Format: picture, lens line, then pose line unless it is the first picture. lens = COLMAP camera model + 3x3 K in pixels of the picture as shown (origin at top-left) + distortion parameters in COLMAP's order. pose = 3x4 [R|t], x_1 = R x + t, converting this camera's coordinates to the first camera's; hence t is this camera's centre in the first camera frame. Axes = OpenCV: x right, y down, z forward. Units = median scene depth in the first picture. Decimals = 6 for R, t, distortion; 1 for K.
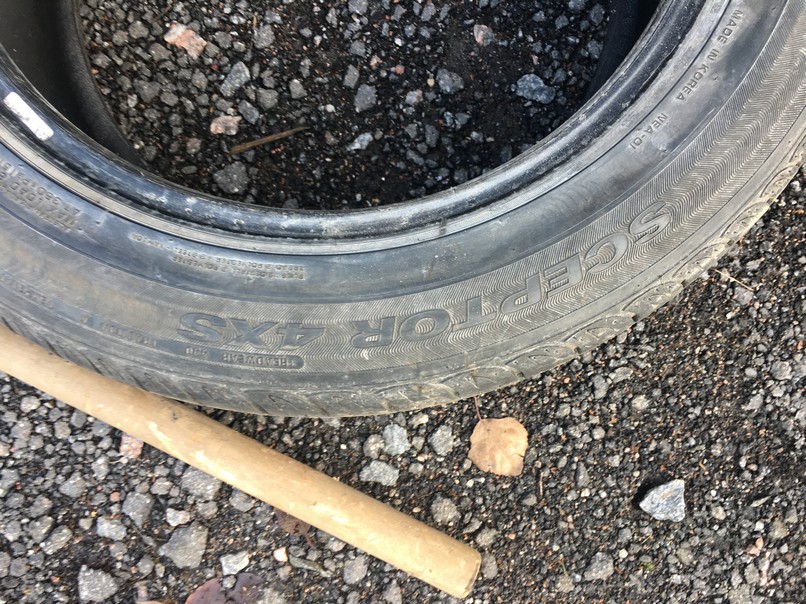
lens RADIAL K [[697.1, 0, 401.7], [0, 697.1, 301.0], [0, 0, 1]] dist [0.062326, -0.080292]
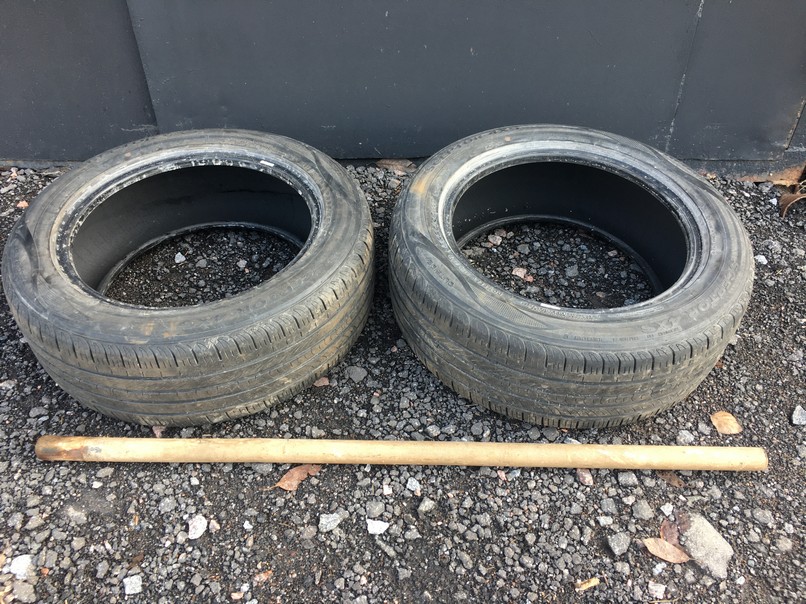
lens RADIAL K [[697.1, 0, 403.0], [0, 697.1, 302.3], [0, 0, 1]] dist [0.062326, -0.080292]
pose [[0.899505, -0.284989, 0.331168, -1.370363], [0.431873, 0.694735, -0.575178, 0.773613], [-0.066154, 0.660398, 0.747996, -0.791488]]
